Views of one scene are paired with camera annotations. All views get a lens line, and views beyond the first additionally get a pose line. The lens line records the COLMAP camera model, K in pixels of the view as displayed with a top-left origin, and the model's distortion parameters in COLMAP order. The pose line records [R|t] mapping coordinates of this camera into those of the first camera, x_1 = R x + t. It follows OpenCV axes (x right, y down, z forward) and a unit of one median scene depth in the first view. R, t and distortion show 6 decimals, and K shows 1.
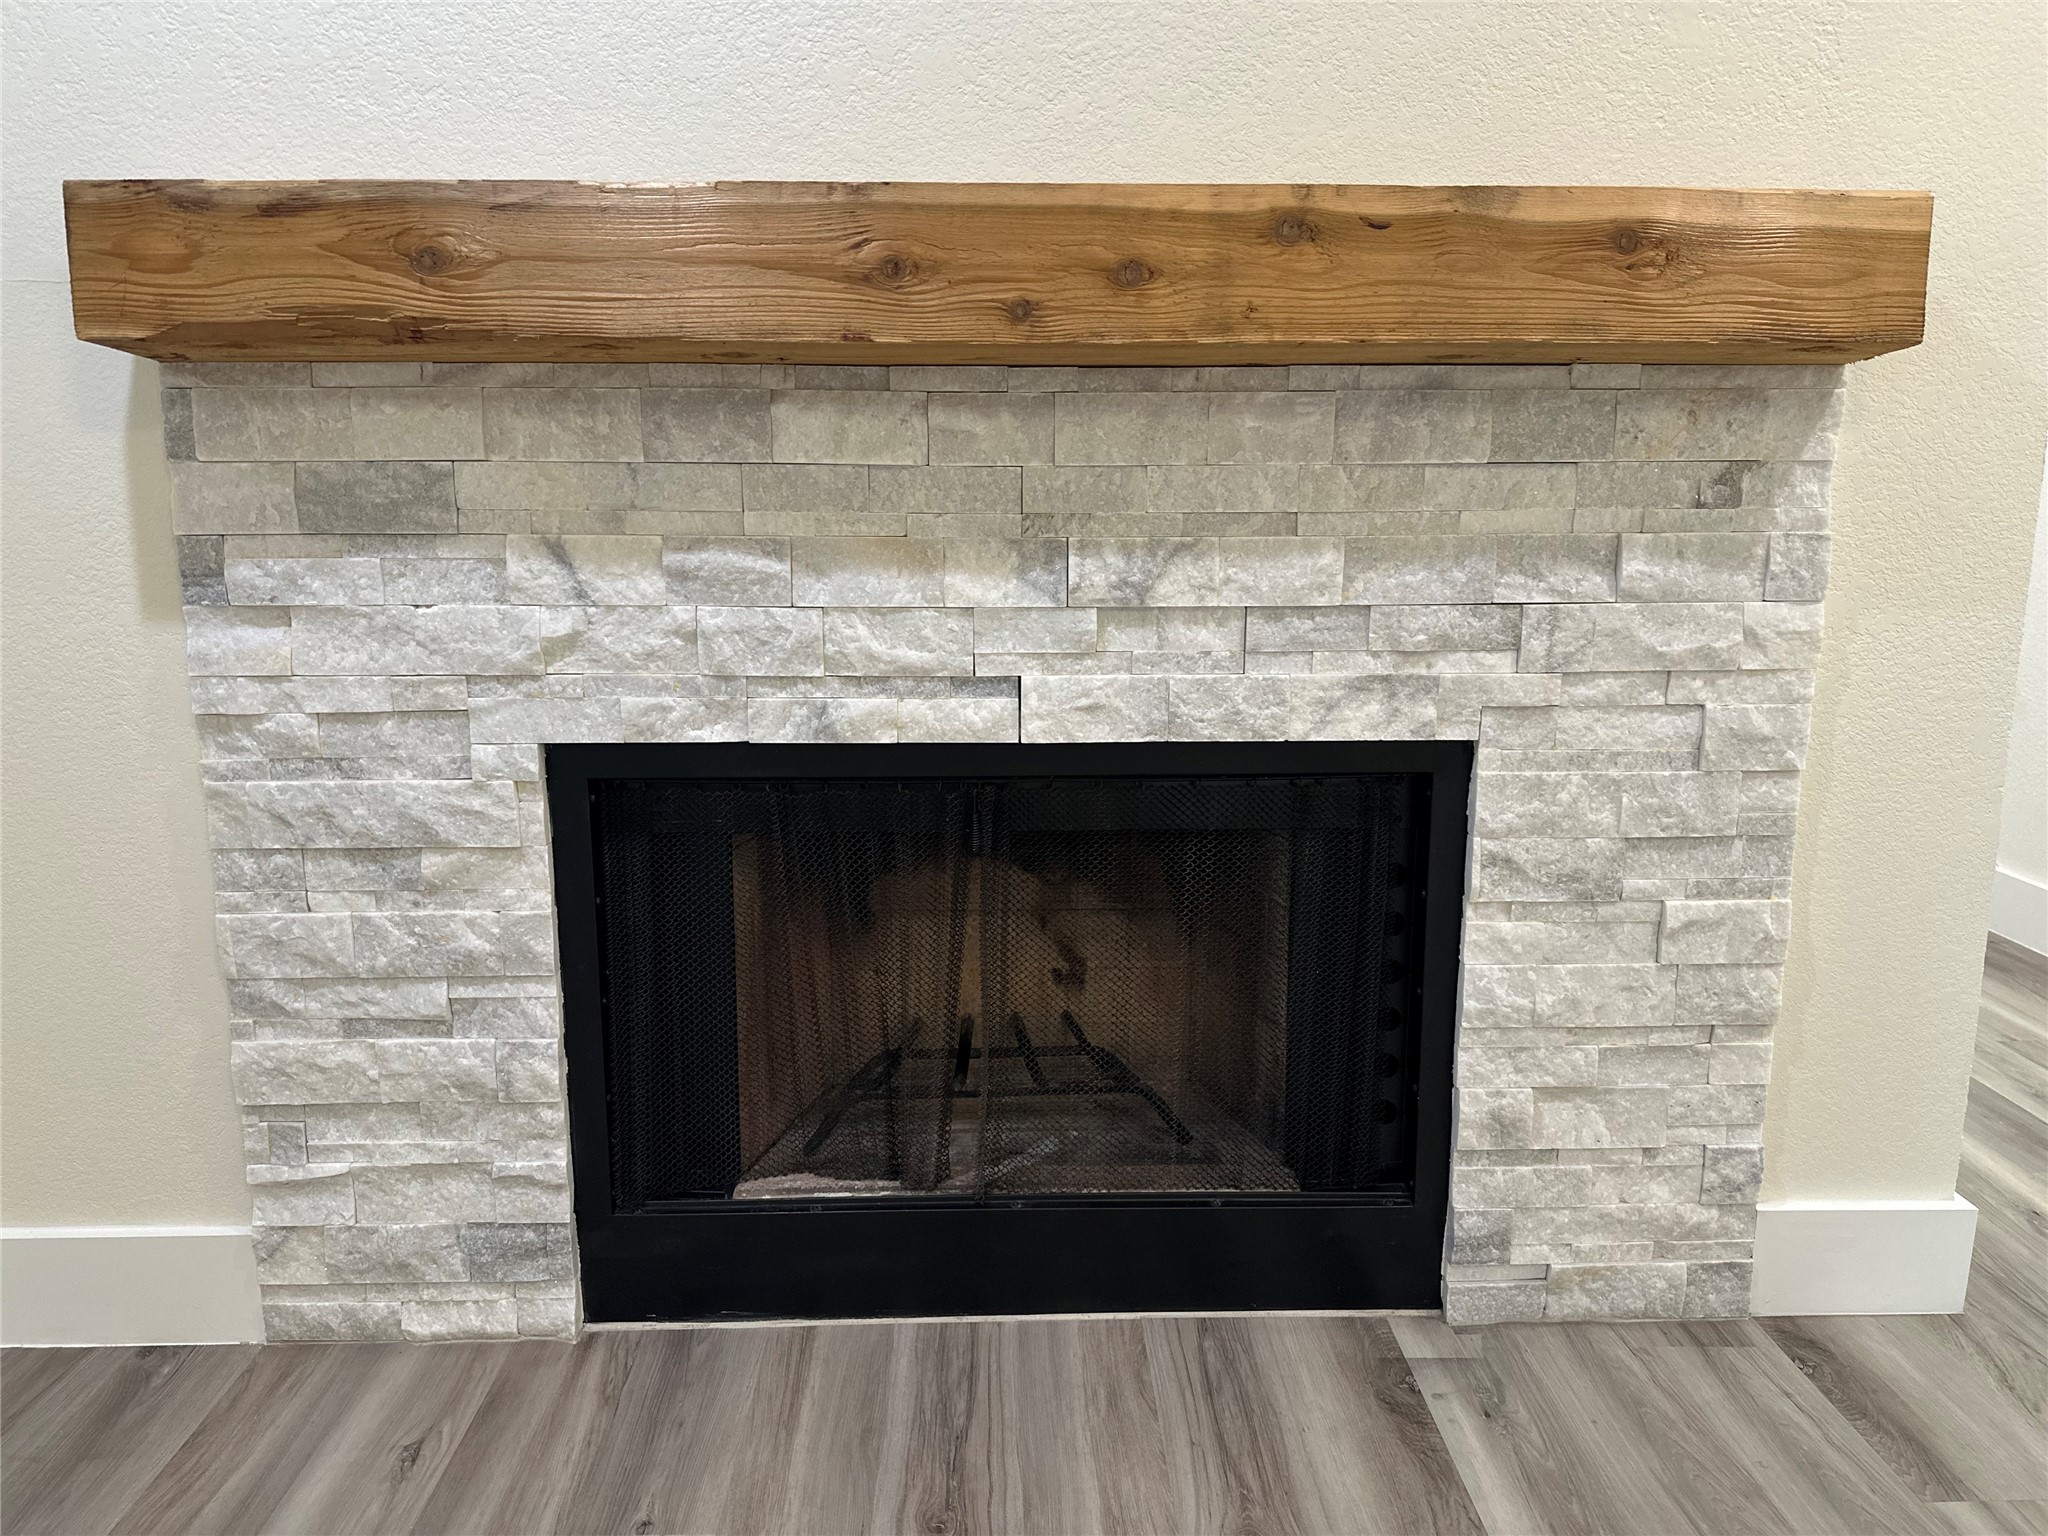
lens RADIAL K [[1415.5, 0, 1024.0], [0, 1415.5, 768.0], [0, 0, 1]] dist [0.095549, -0.150953]
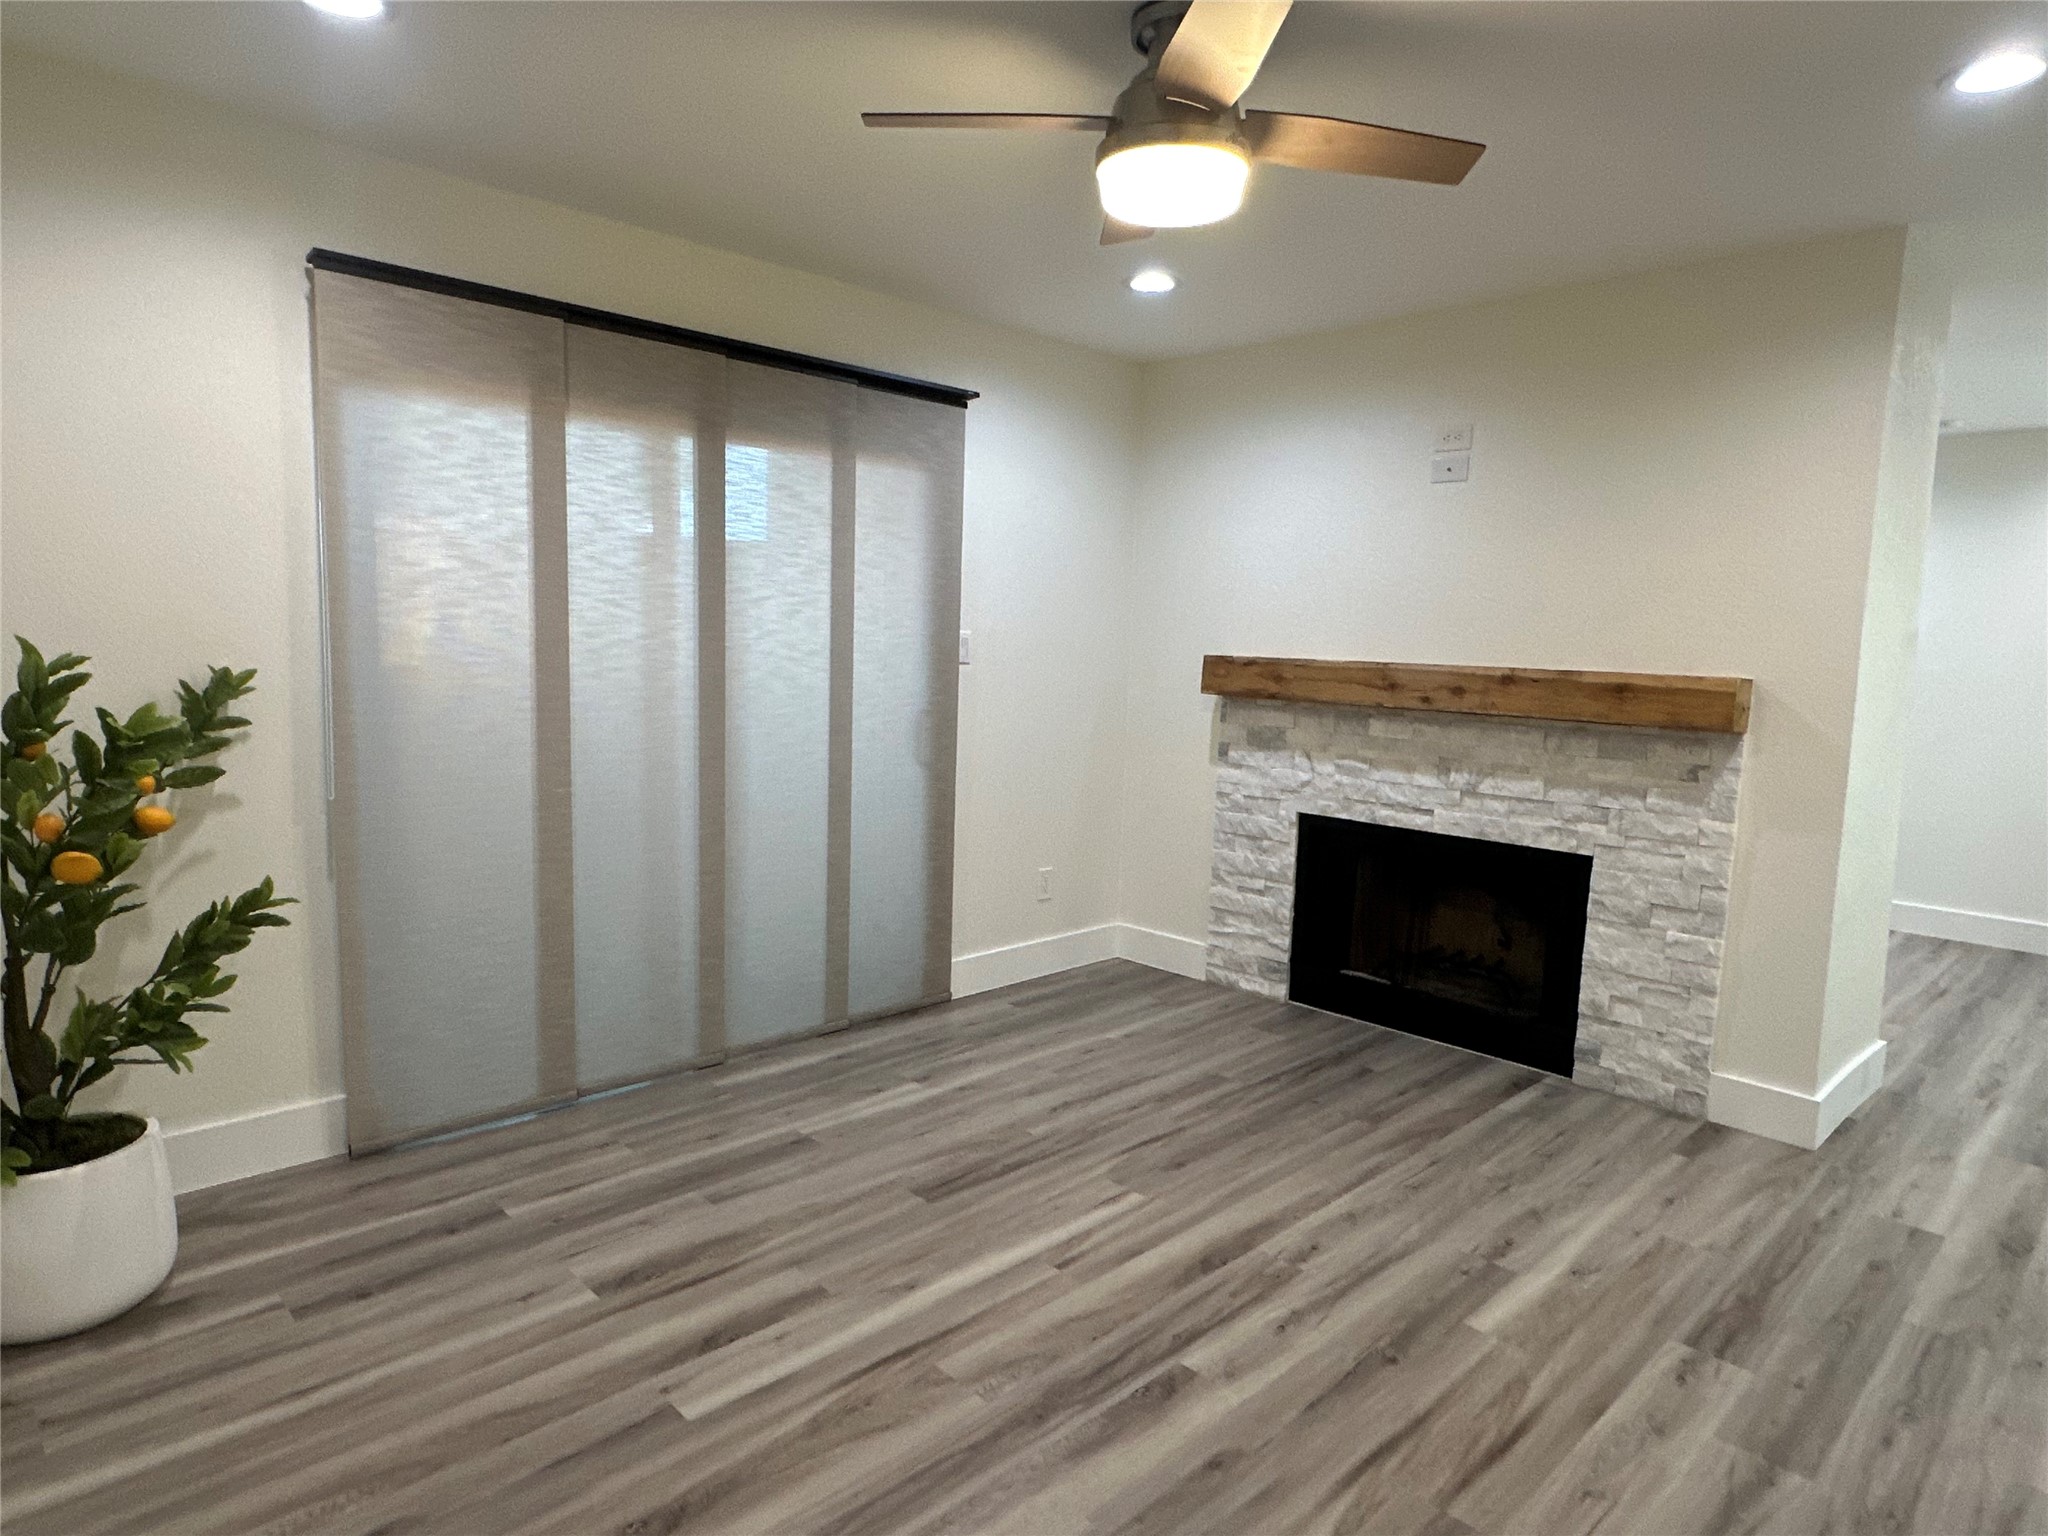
lens RADIAL K [[1214.2, 0, 1019.0], [0, 1214.2, 779.8], [0, 0, 1]] dist [-0.001482, 0.000505]
pose [[0.682686, 0.110099, -0.722370, 1.241732], [-0.179361, 0.983588, -0.019595, 0.080271], [0.708357, 0.142942, 0.691229, -1.411118]]
